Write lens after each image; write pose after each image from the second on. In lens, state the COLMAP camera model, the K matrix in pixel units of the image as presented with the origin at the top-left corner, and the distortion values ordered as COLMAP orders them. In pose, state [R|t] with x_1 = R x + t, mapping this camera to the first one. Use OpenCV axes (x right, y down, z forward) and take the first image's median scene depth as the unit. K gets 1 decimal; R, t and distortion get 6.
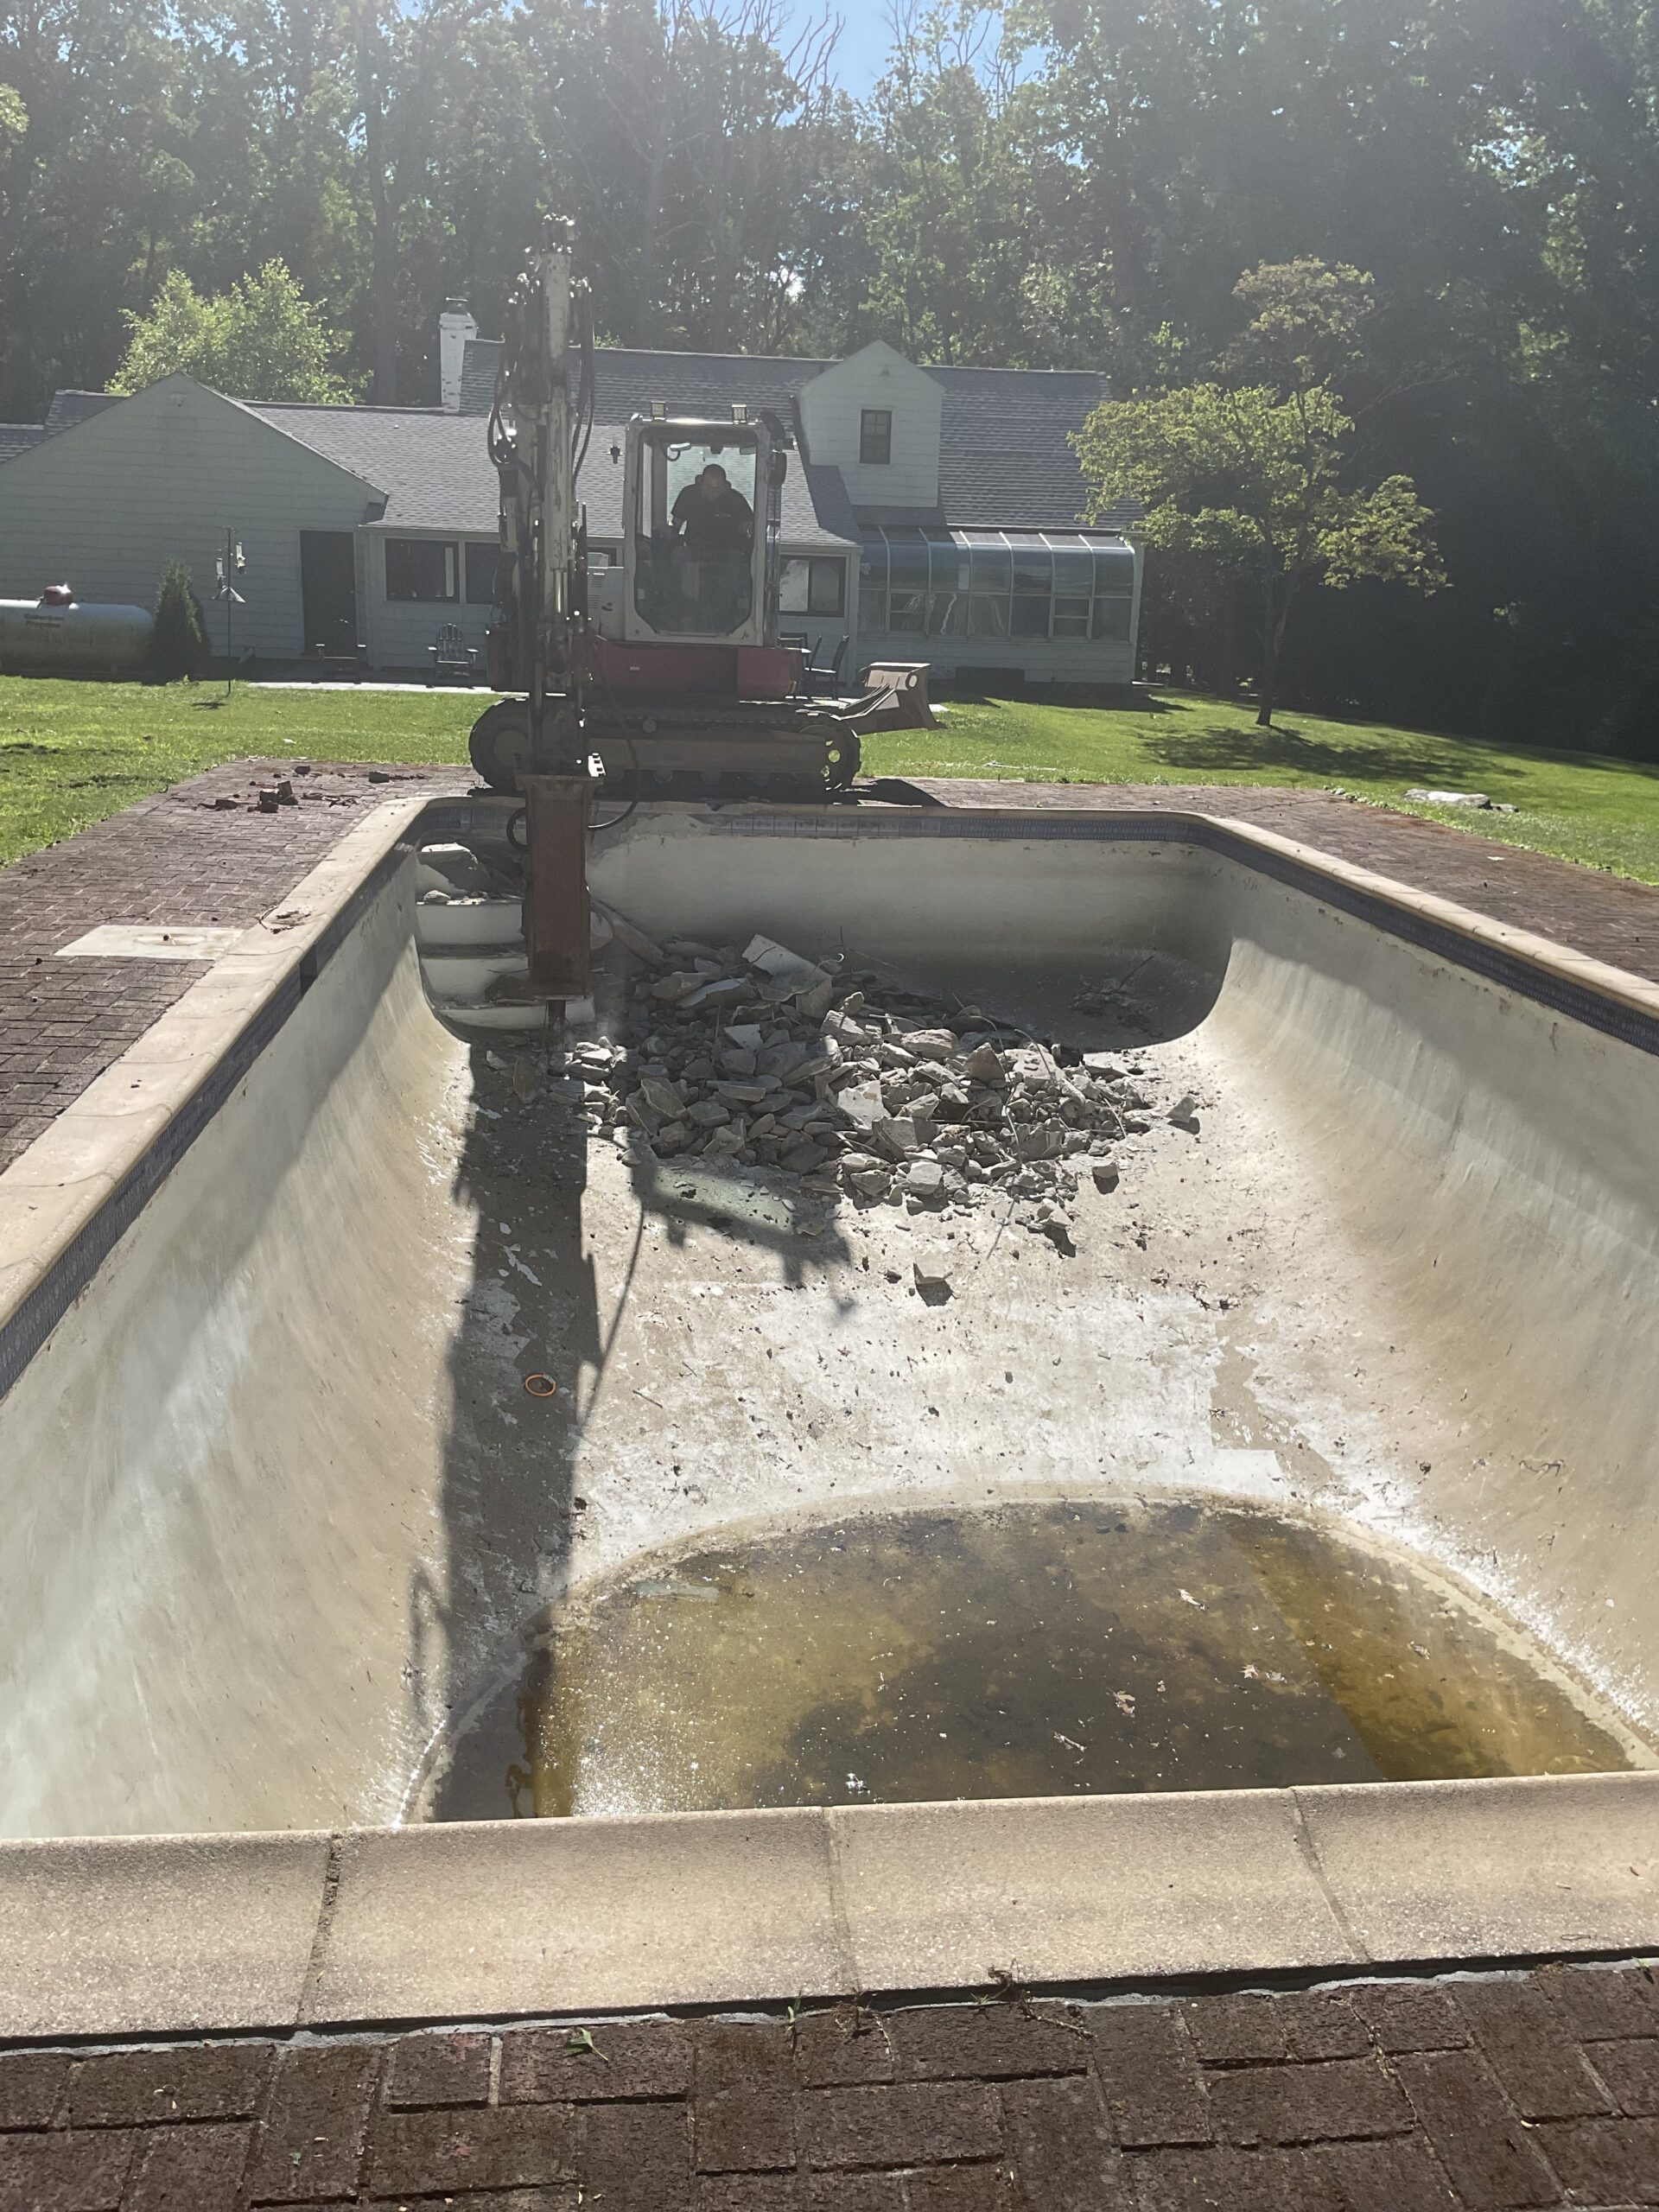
lens RADIAL K [[1868.5, 0, 834.7], [0, 1868.5, 1119.4], [0, 0, 1]] dist [0.042696, -0.071943]
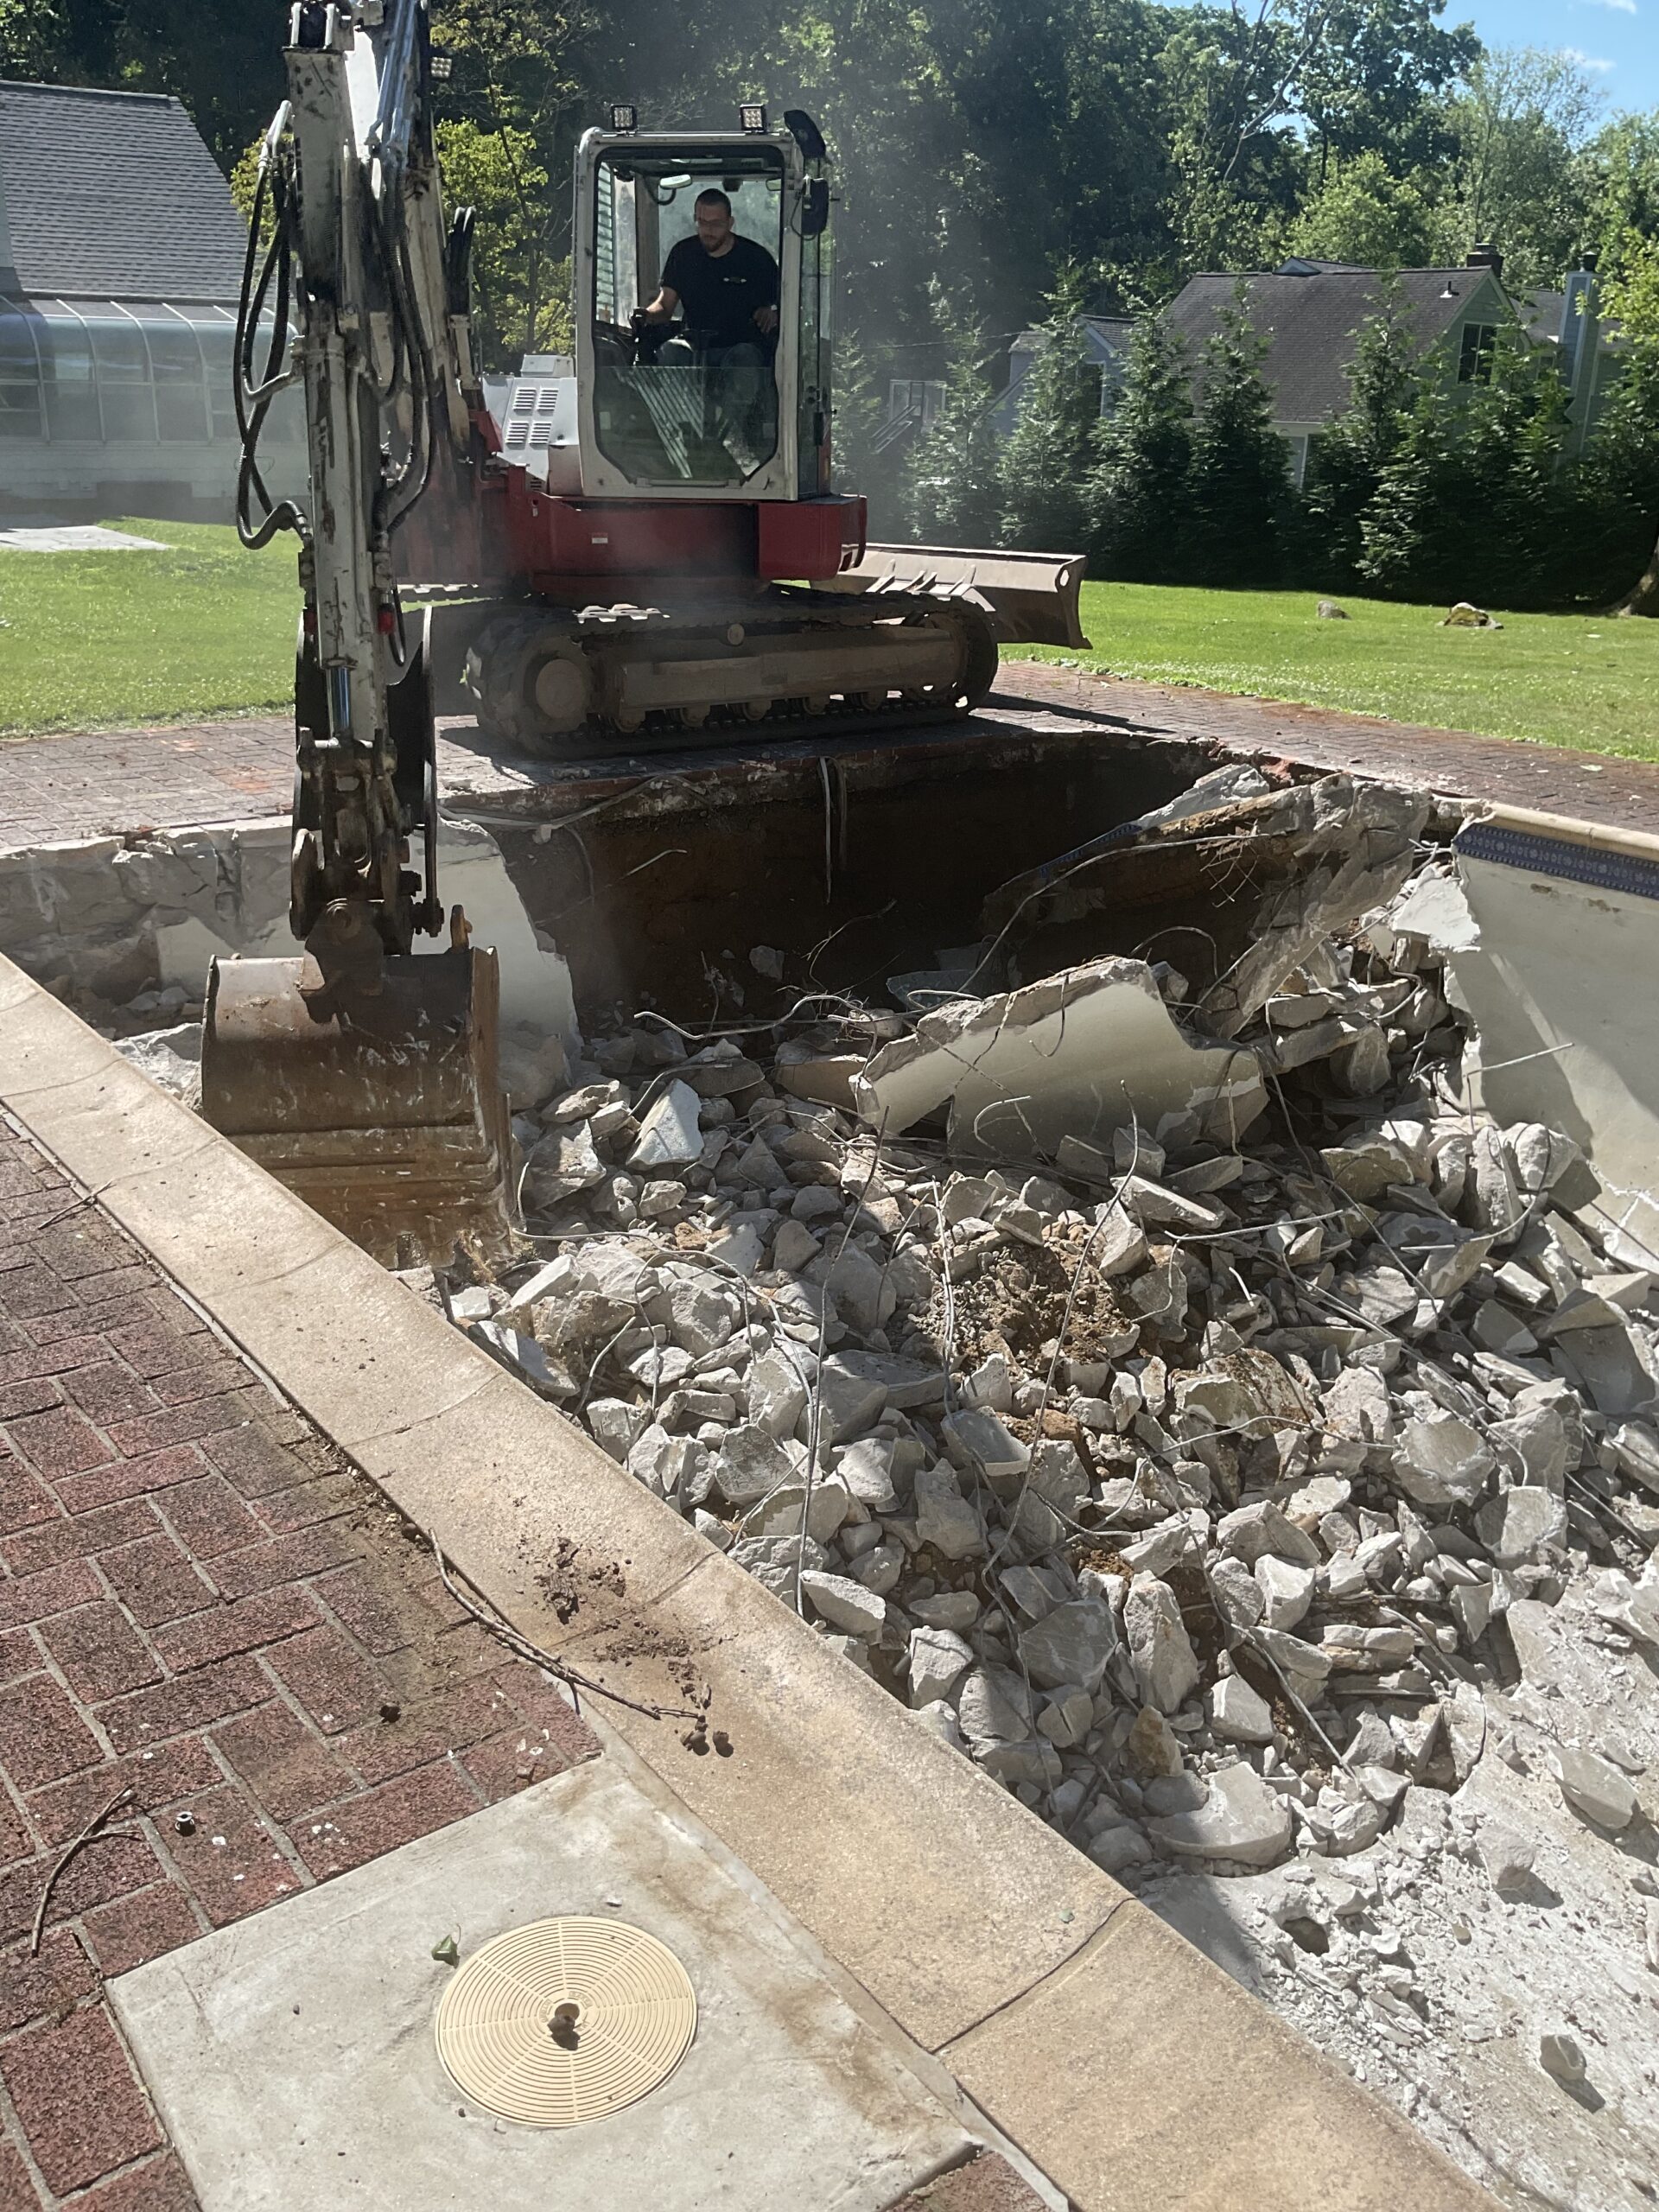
lens RADIAL K [[1868.5, 0, 832.7], [0, 1868.5, 1095.0], [0, 0, 1]] dist [0.042696, -0.071943]
pose [[0.854630, -0.198823, 0.479664, -0.162222], [0.153187, 0.979213, 0.132951, -0.066756], [-0.496127, -0.040146, 0.867321, 0.204567]]
